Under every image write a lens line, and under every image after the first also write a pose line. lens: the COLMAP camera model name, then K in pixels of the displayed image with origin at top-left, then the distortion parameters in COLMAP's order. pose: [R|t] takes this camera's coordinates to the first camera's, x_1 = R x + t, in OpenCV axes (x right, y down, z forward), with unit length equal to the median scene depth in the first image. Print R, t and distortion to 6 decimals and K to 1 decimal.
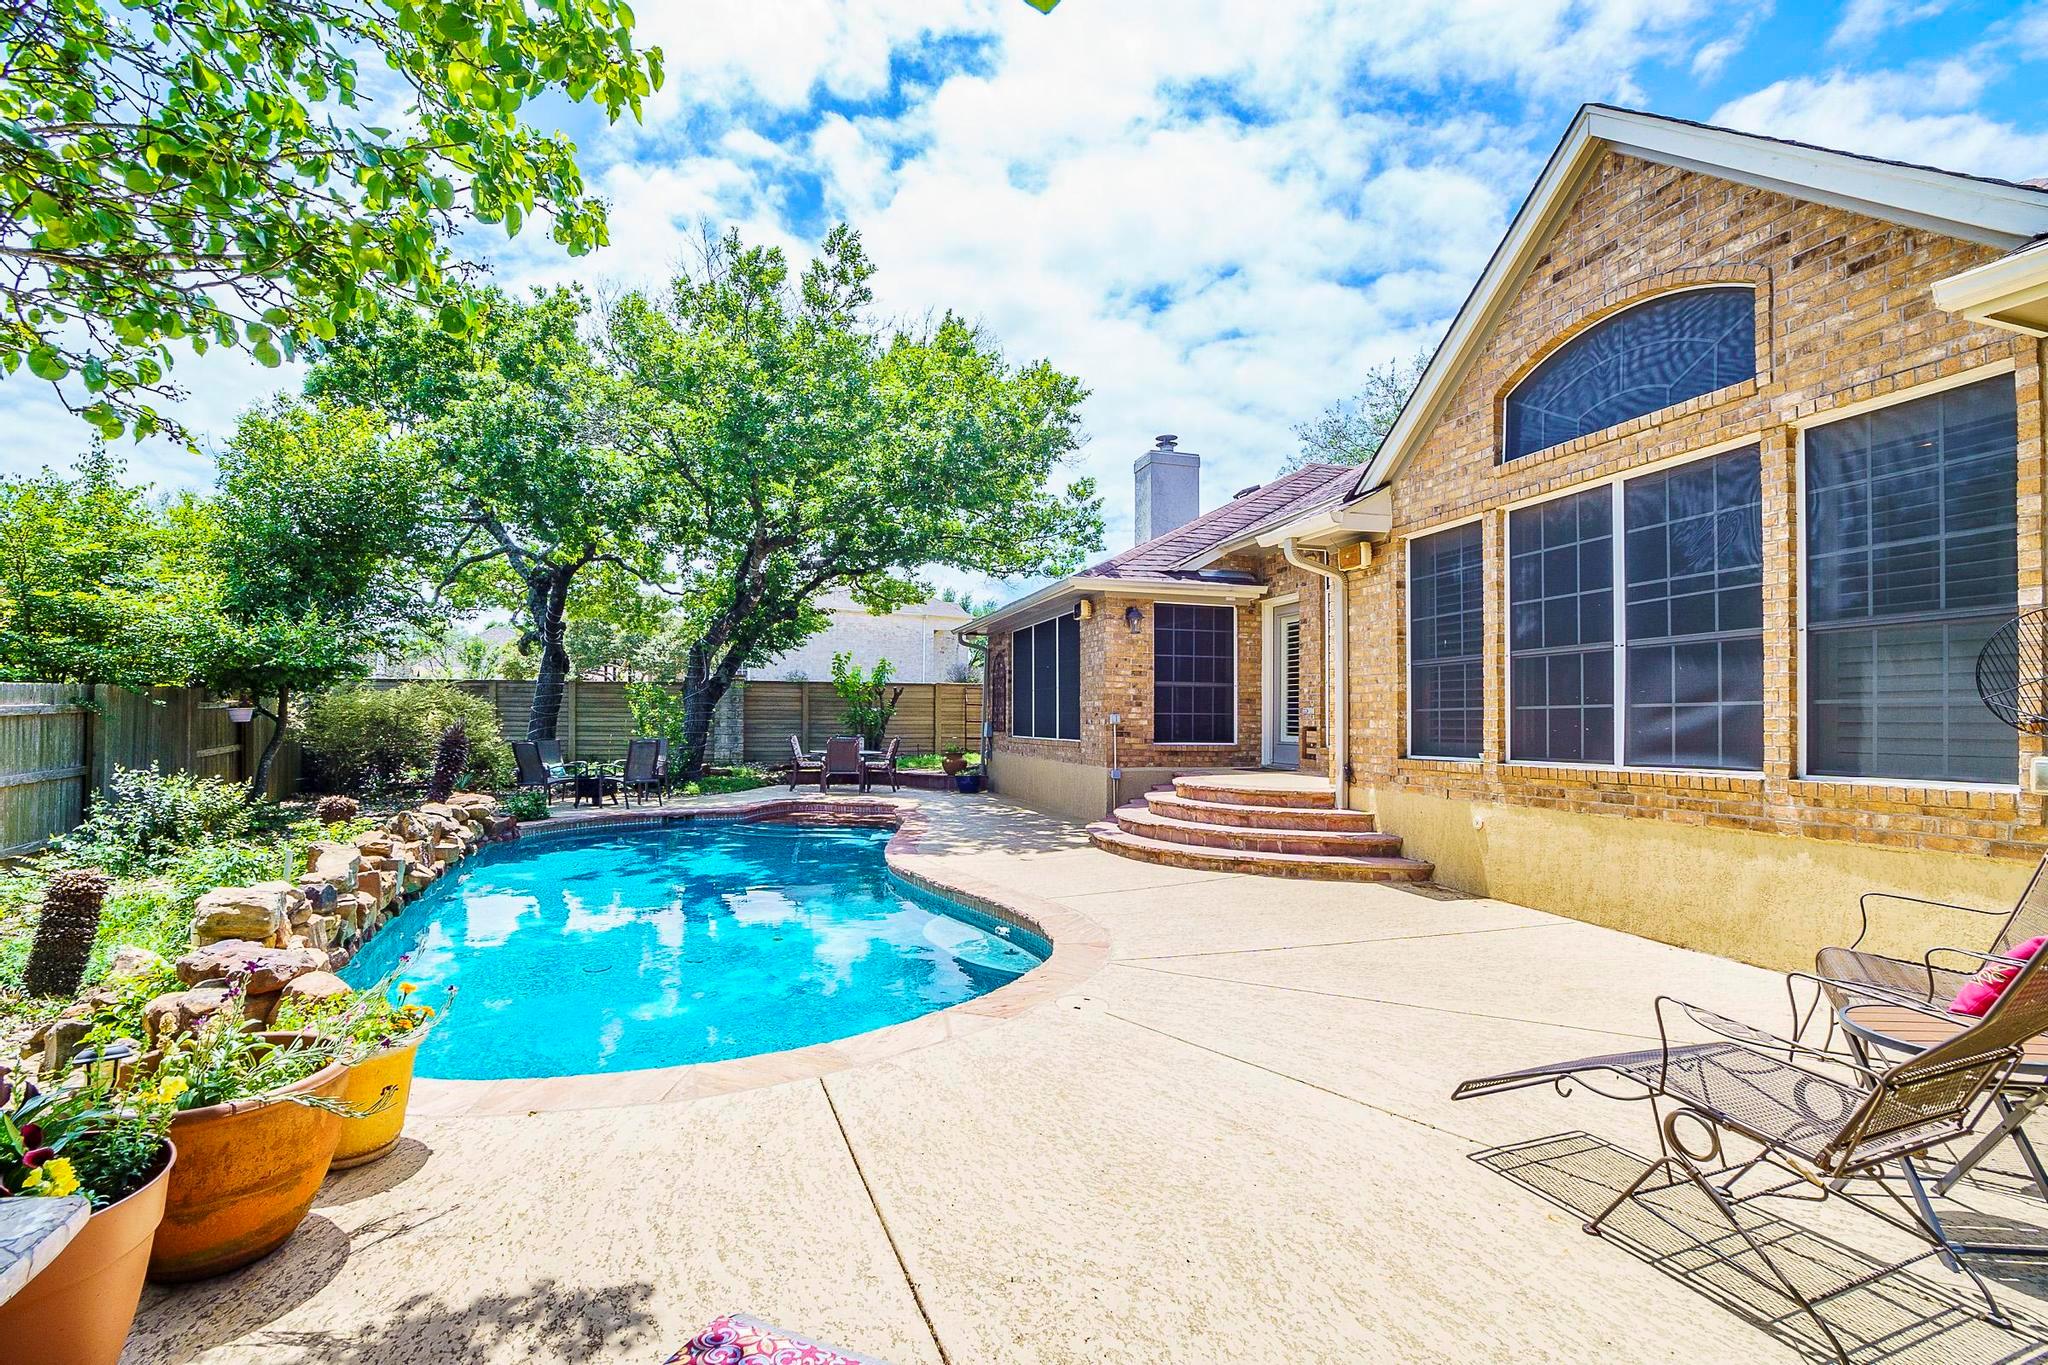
lens RADIAL K [[915.8, 0, 1025.6], [0, 915.8, 723.1], [0, 0, 1]] dist [-0.040963, 0.009326]
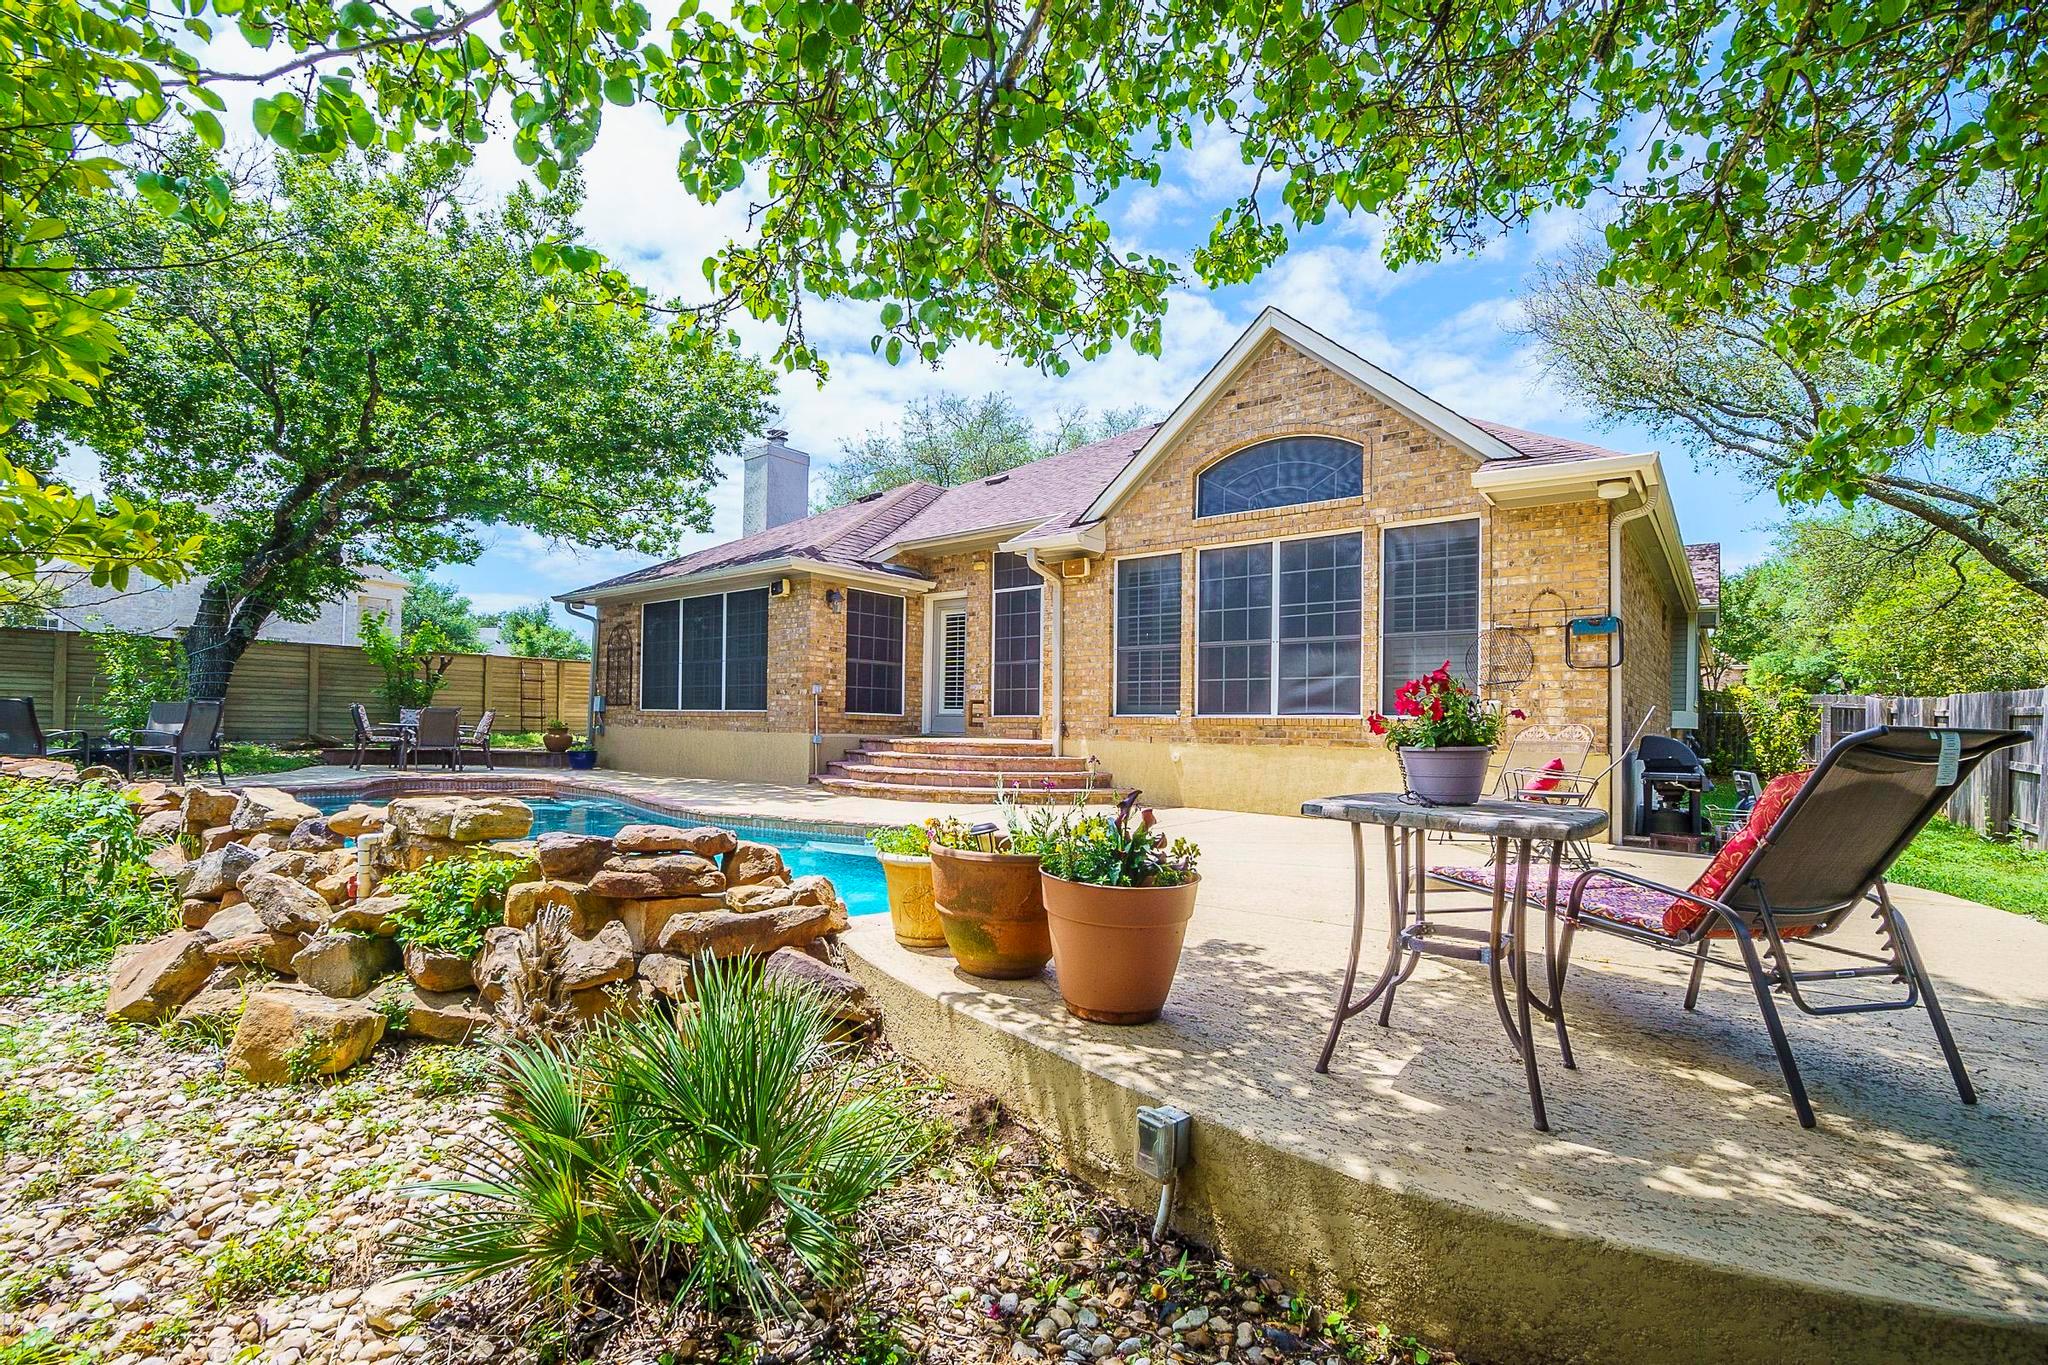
lens RADIAL K [[915.8, 0, 1025.6], [0, 915.8, 723.1], [0, 0, 1]] dist [-0.040963, 0.009326]
pose [[0.818306, 0.012580, 0.574645, -0.568674], [-0.013068, 0.999909, -0.003280, 0.062894], [-0.574634, -0.004825, 0.818396, -0.084094]]
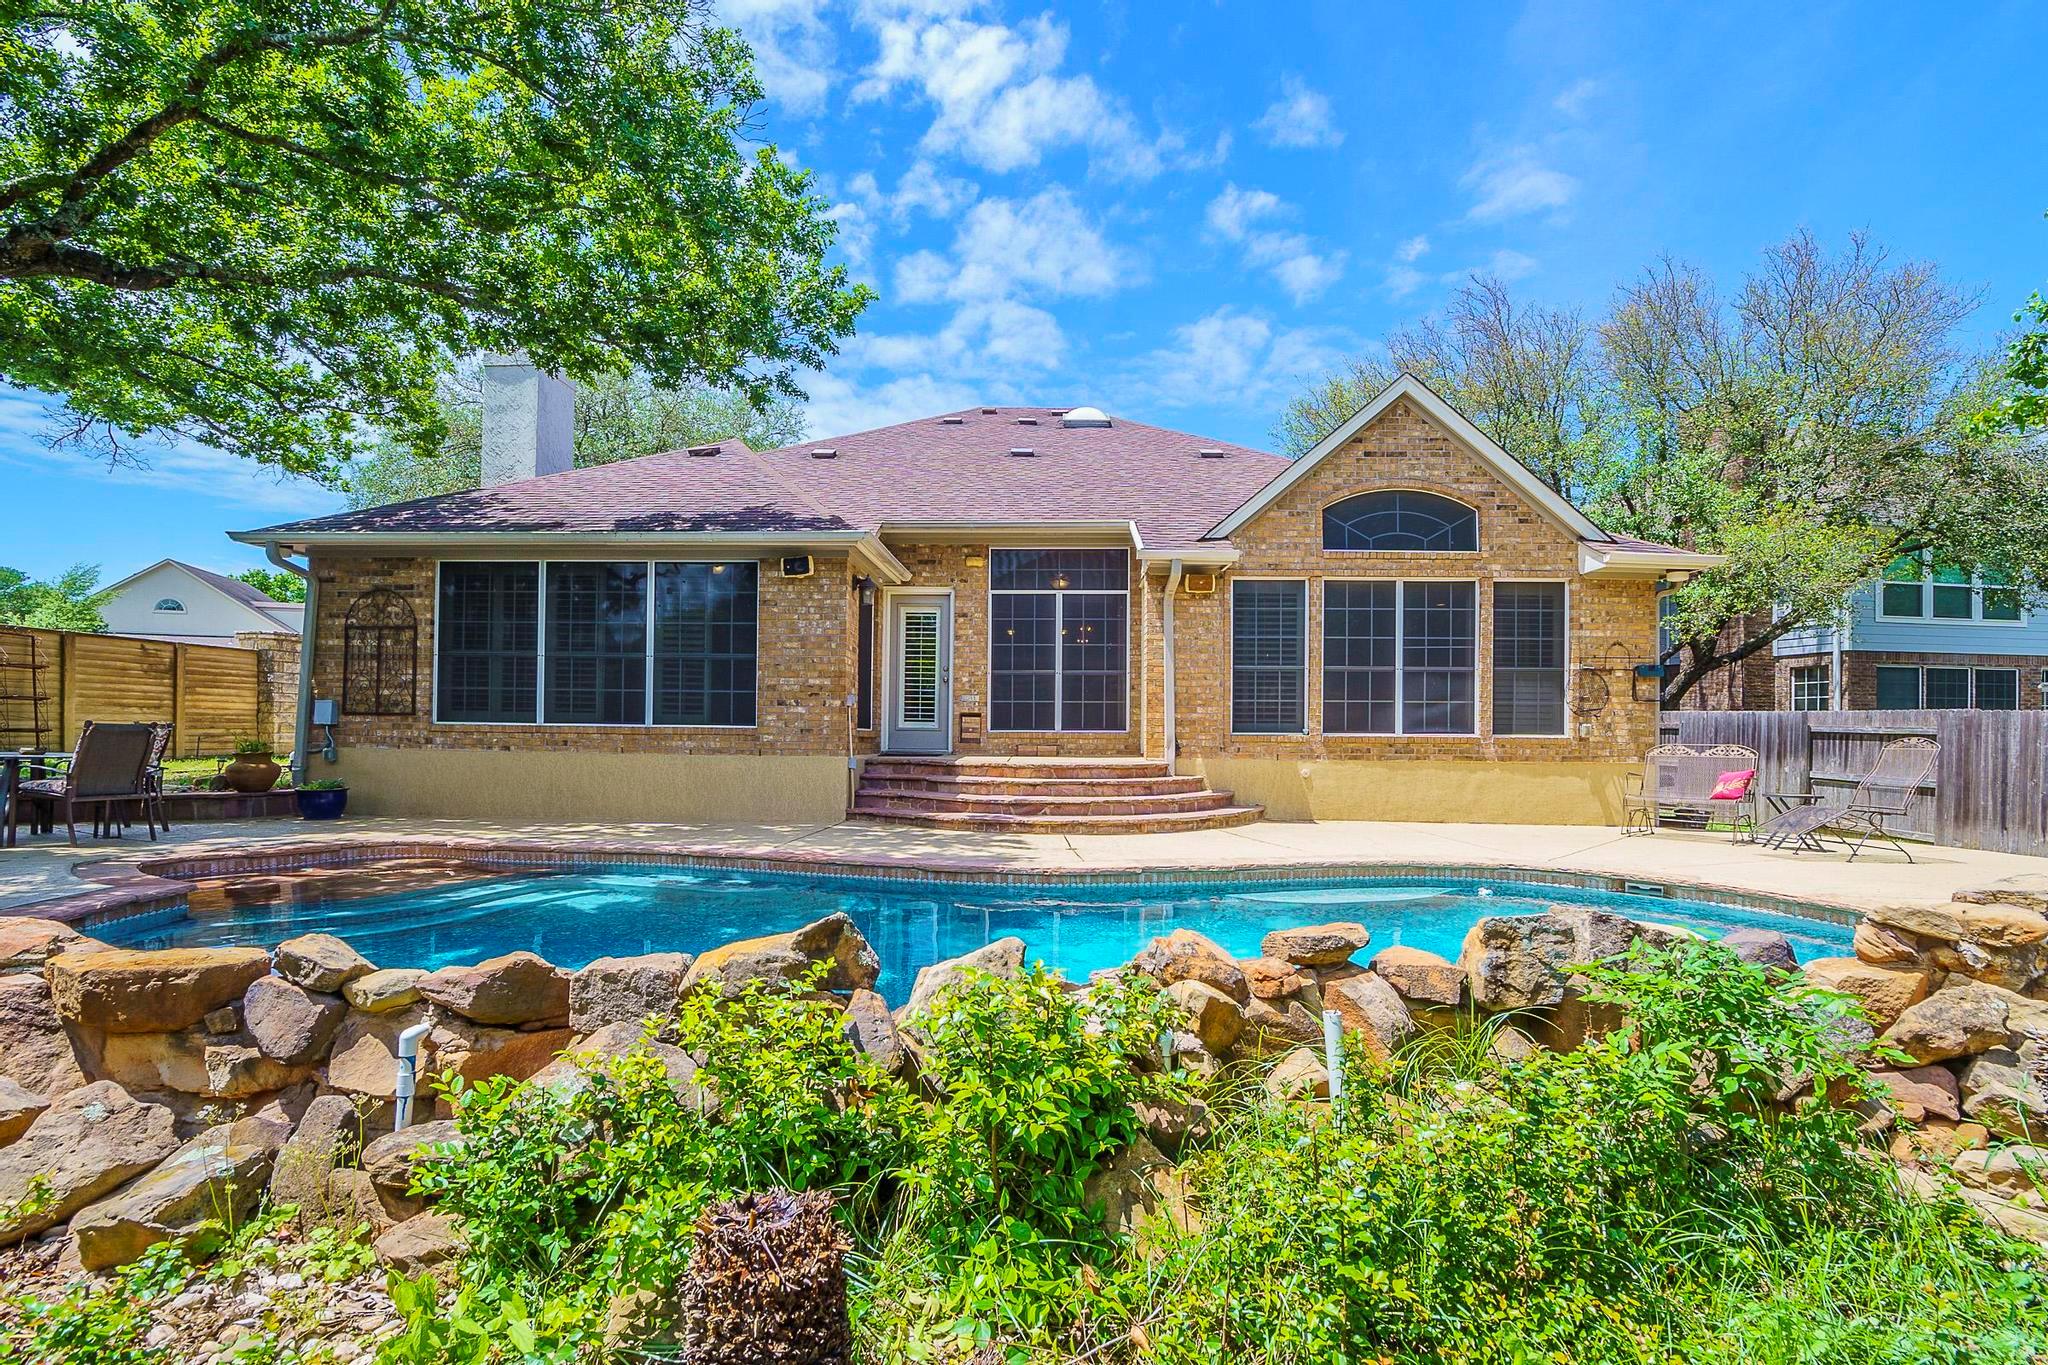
lens RADIAL K [[915.8, 0, 1025.6], [0, 915.8, 723.1], [0, 0, 1]] dist [-0.040963, 0.009326]
pose [[0.311397, 0.008618, 0.950241, -1.165335], [-0.007743, 0.999949, -0.006531, 0.037323], [-0.950248, -0.005324, 0.311448, 0.981031]]
